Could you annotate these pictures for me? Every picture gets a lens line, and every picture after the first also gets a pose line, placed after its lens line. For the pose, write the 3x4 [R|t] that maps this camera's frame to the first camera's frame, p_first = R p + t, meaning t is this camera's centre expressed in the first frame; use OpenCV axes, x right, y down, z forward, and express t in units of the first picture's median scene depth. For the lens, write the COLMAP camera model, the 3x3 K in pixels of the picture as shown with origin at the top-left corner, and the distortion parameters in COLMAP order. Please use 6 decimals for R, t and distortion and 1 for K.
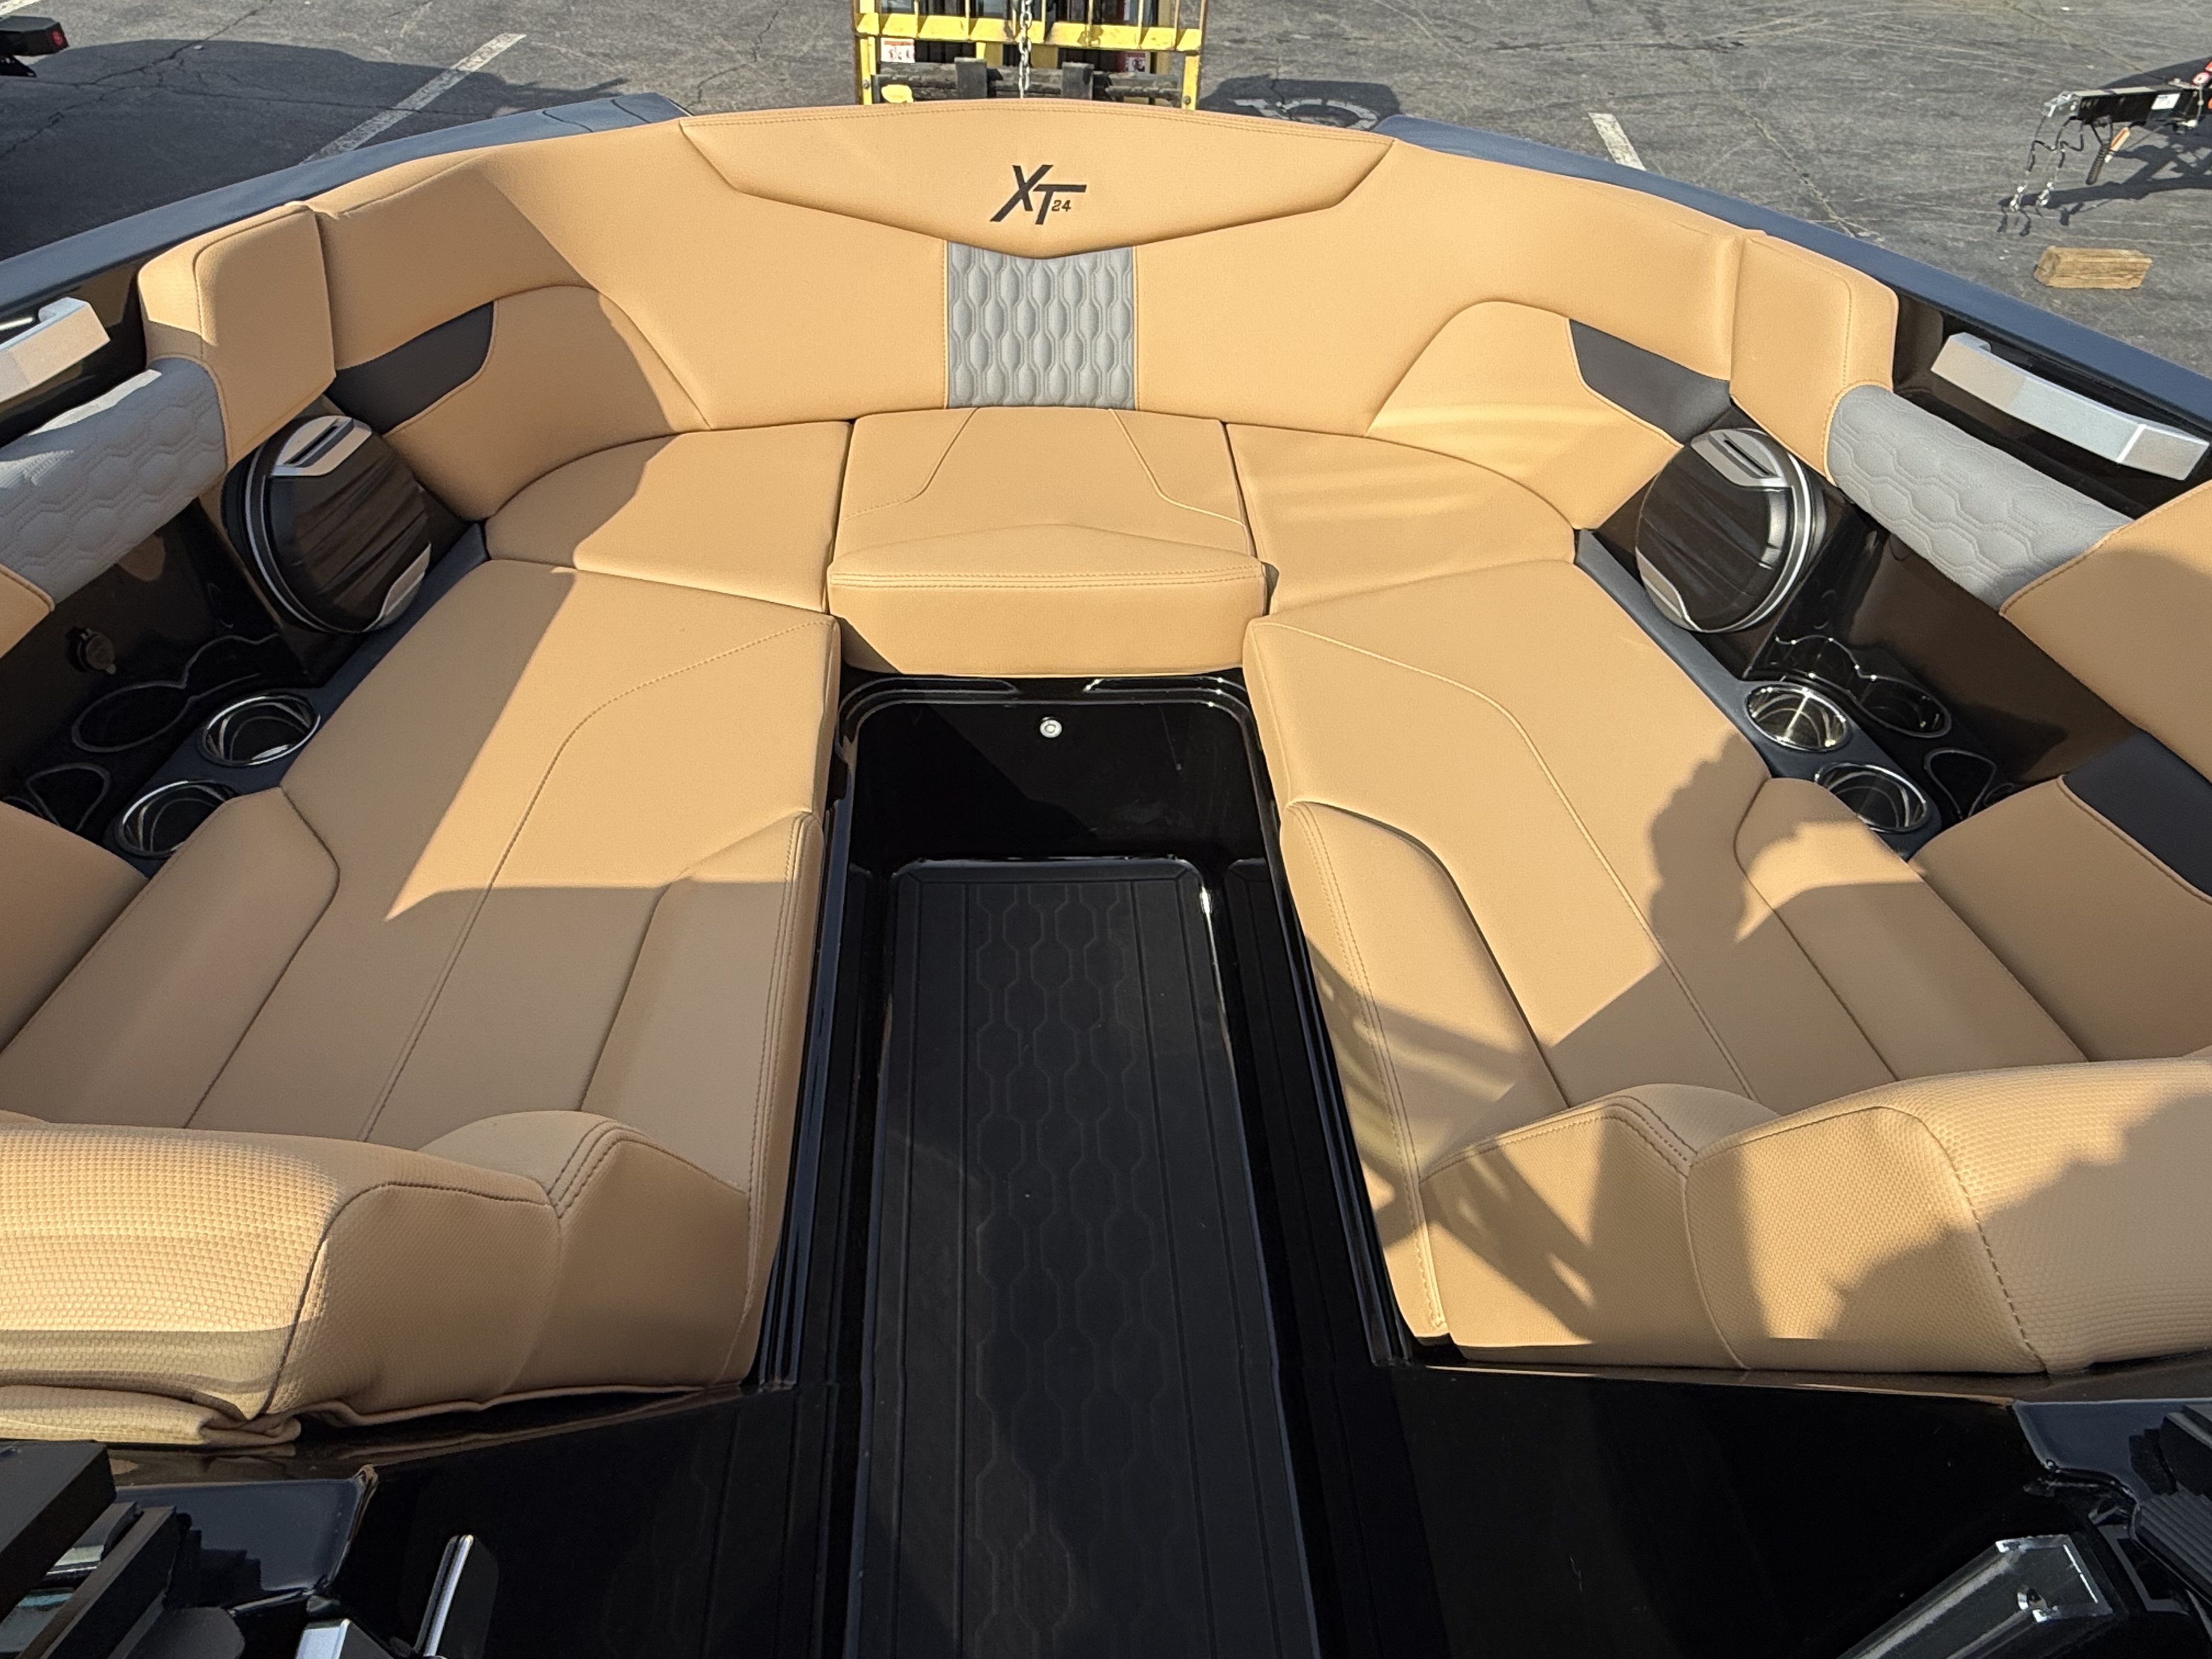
lens RADIAL K [[1376.8, 0, 1094.9], [0, 1376.8, 823.6], [0, 0, 1]] dist [-0.001823, 0.001760]
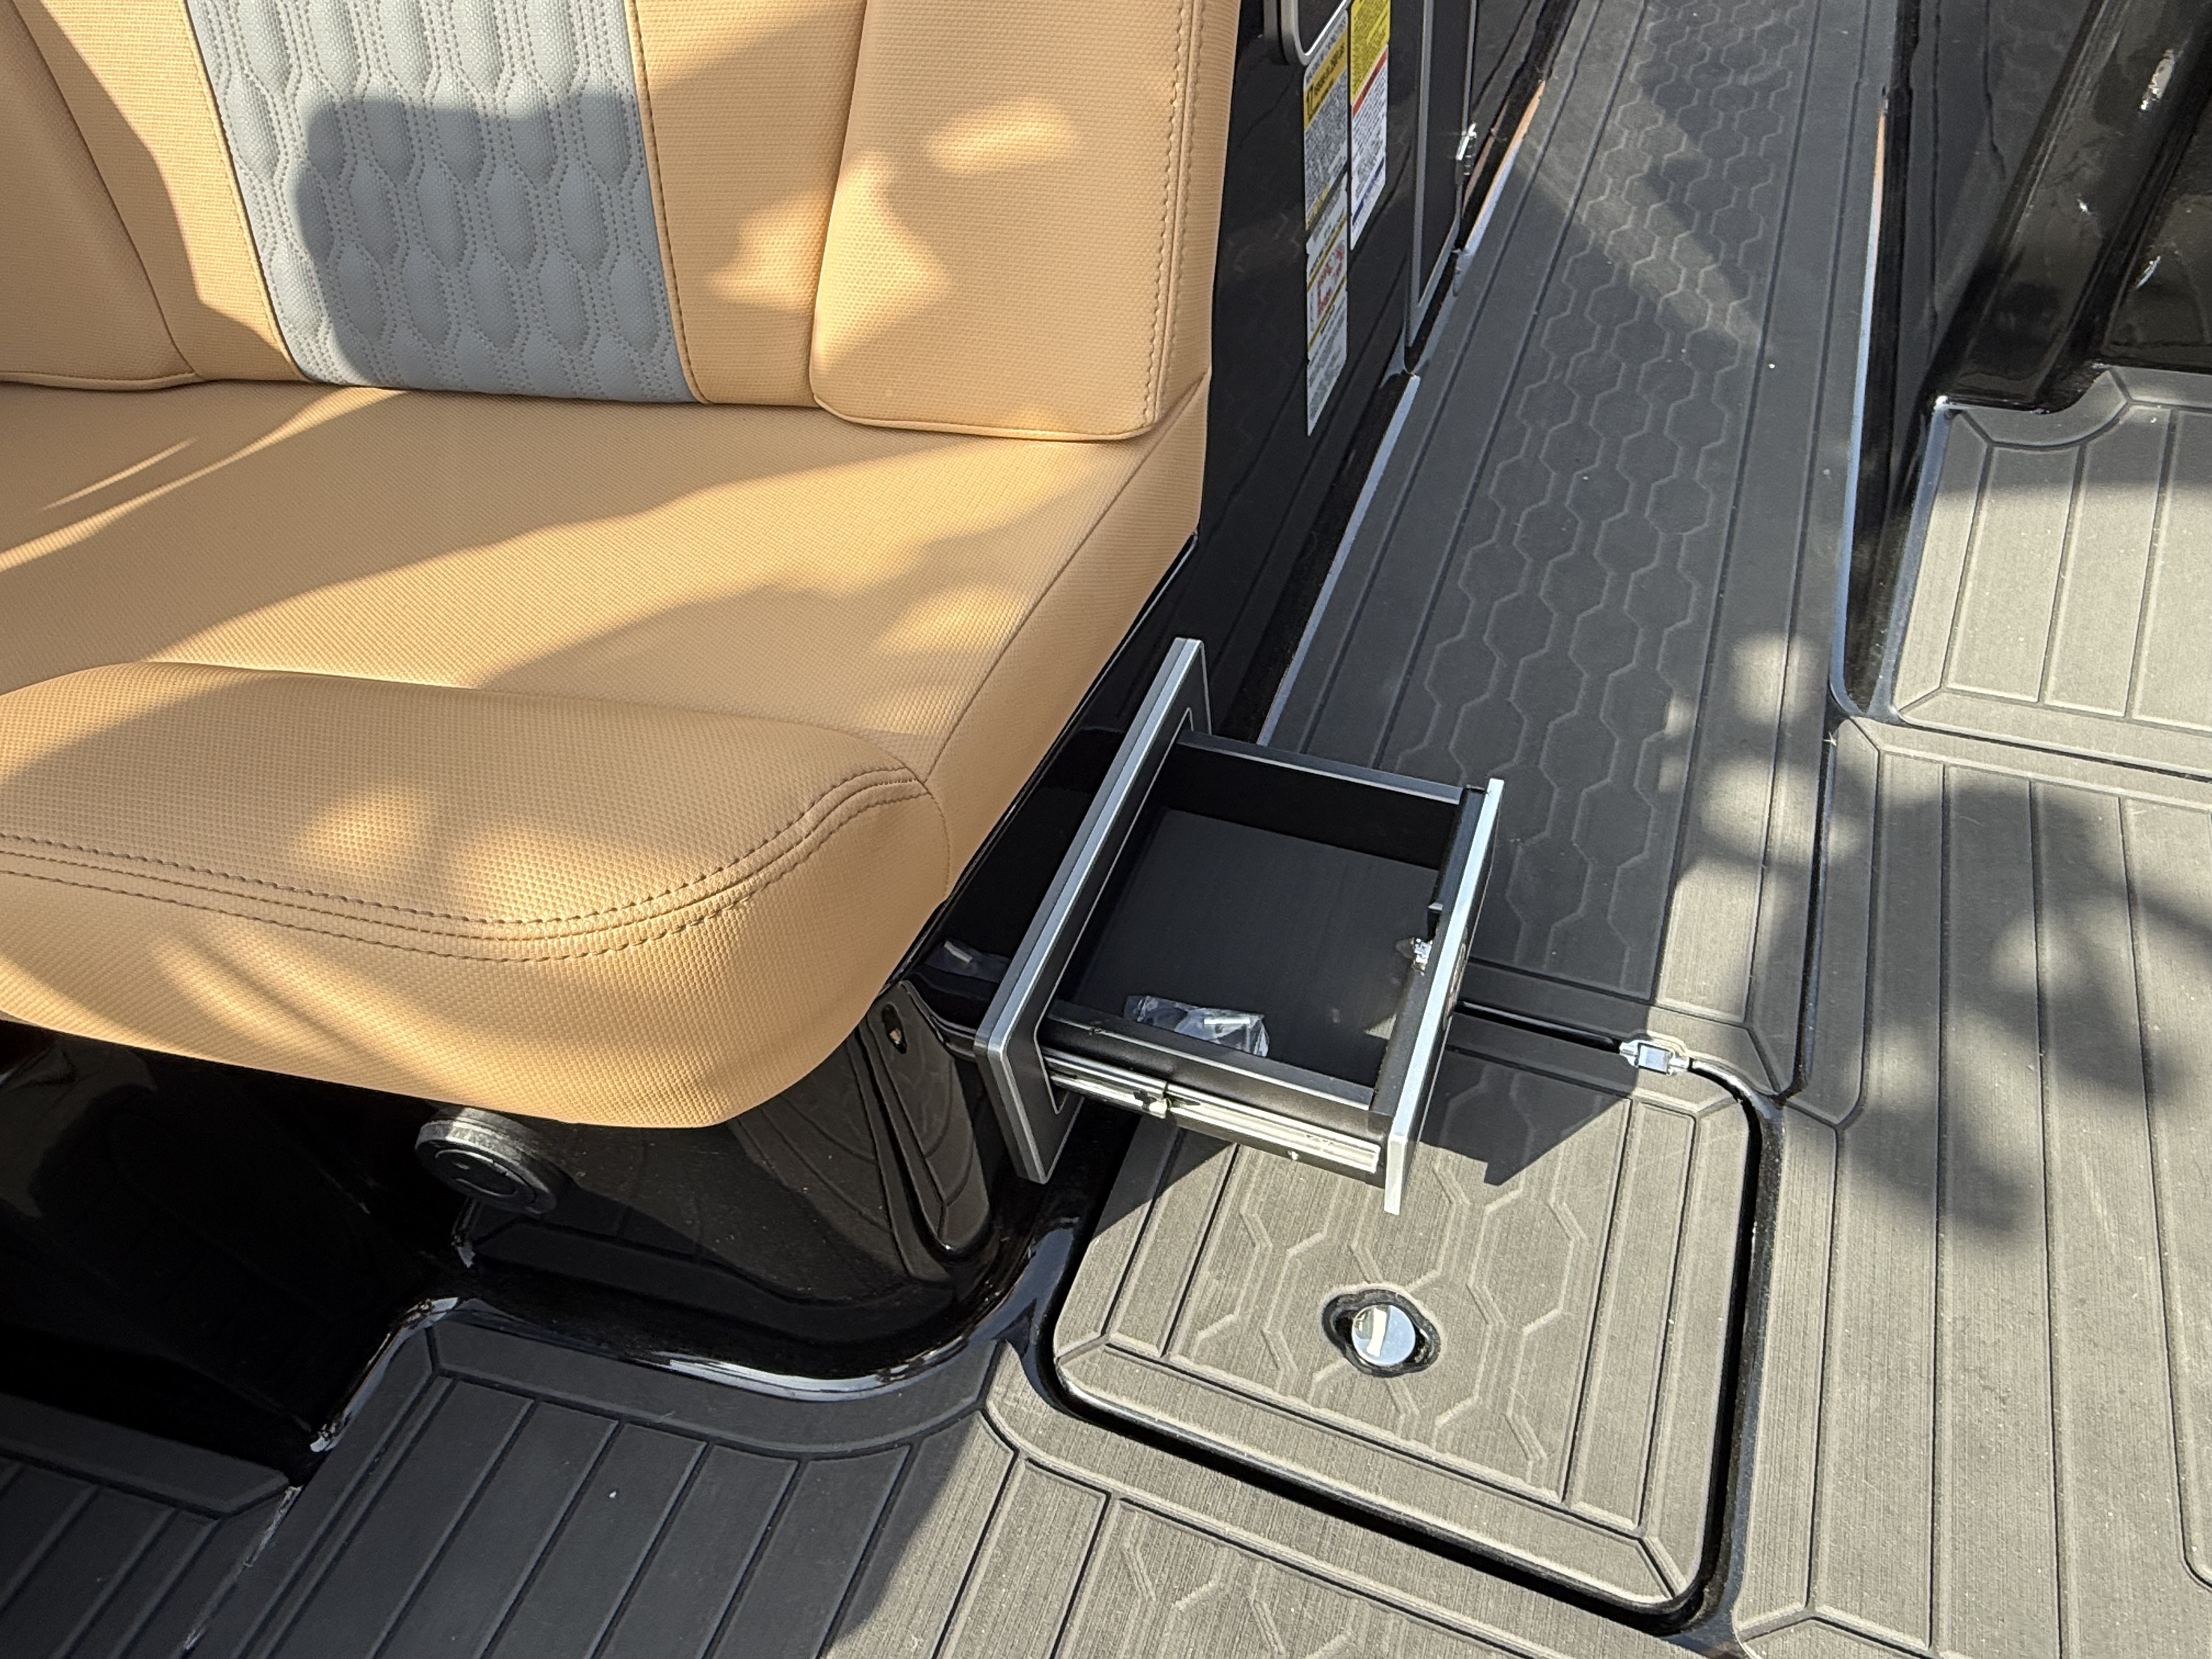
lens RADIAL K [[1376.8, 0, 1080.1], [0, 1376.8, 826.9], [0, 0, 1]] dist [-0.001823, 0.001760]
pose [[0.894943, 0.238951, -0.376803, 0.076962], [-0.201674, 0.969951, 0.136101, 0.725031], [0.398001, -0.045811, 0.916240, -0.310580]]
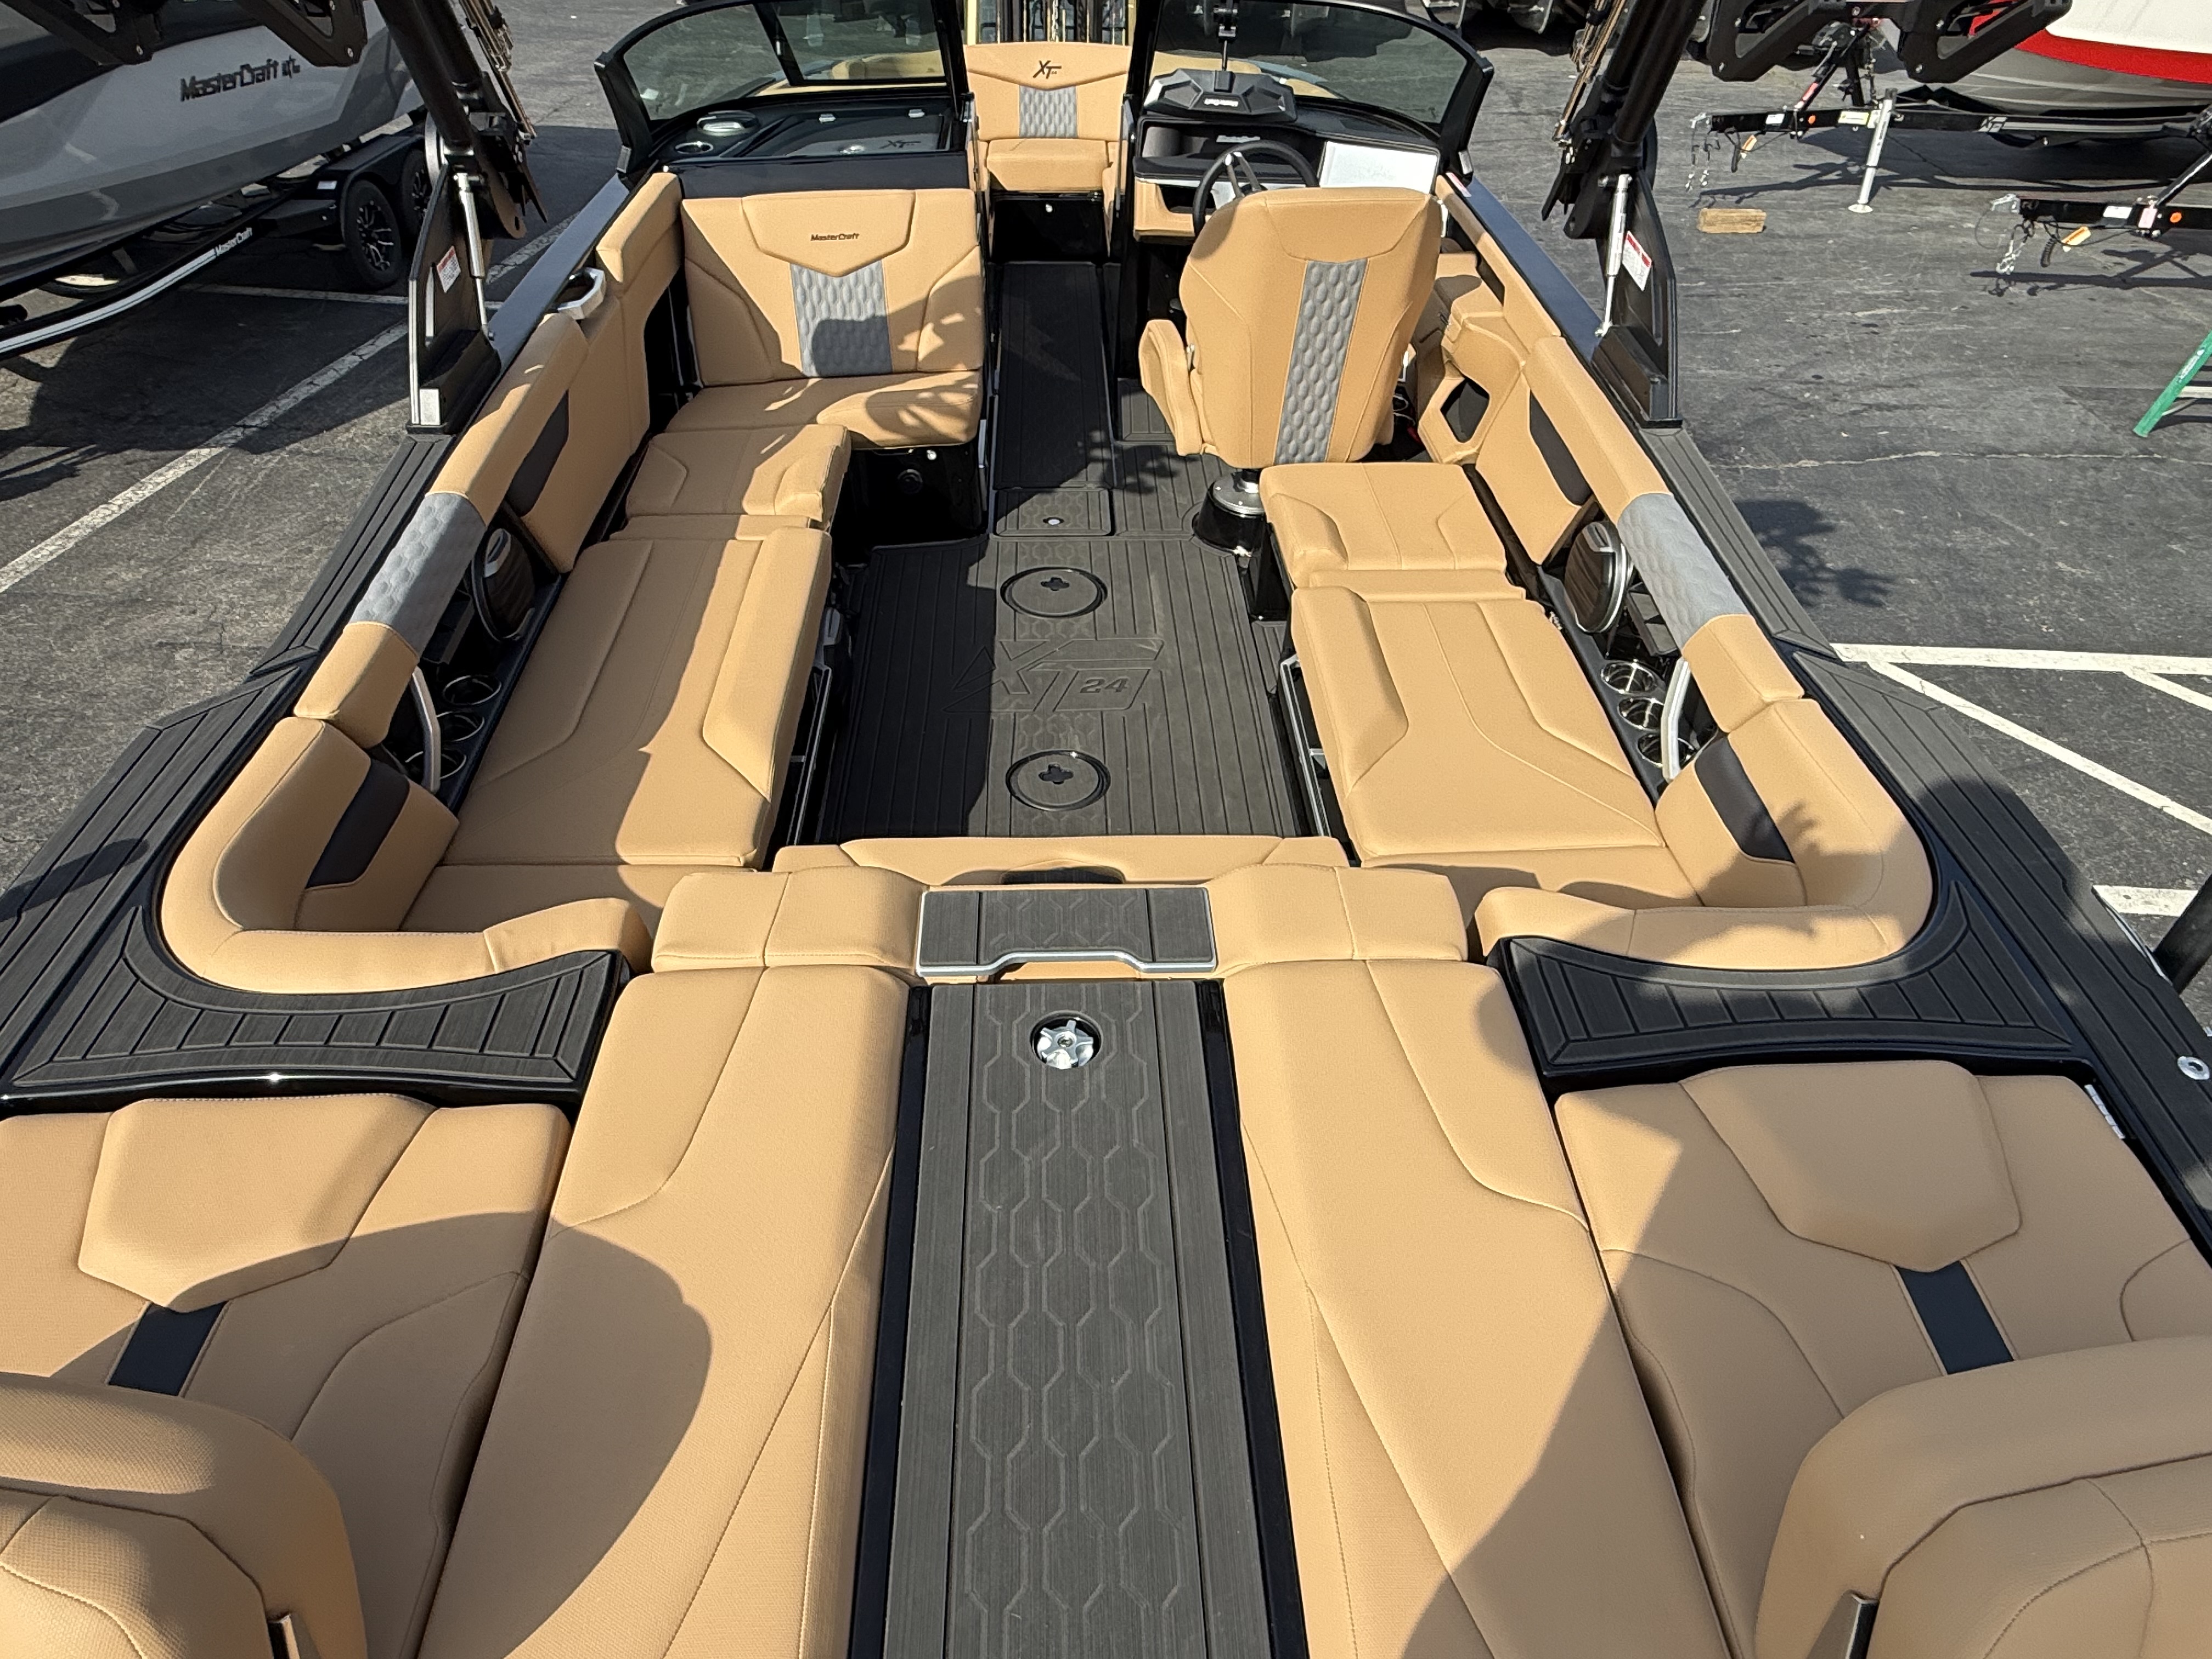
lens RADIAL K [[1376.8, 0, 1093.9], [0, 1376.8, 836.7], [0, 0, 1]] dist [-0.001823, 0.001760]
pose [[0.999165, -0.004438, -0.040623, 0.193328], [0.001393, 0.997206, -0.074687, 1.587969], [0.040841, 0.074568, 0.996379, -2.098120]]
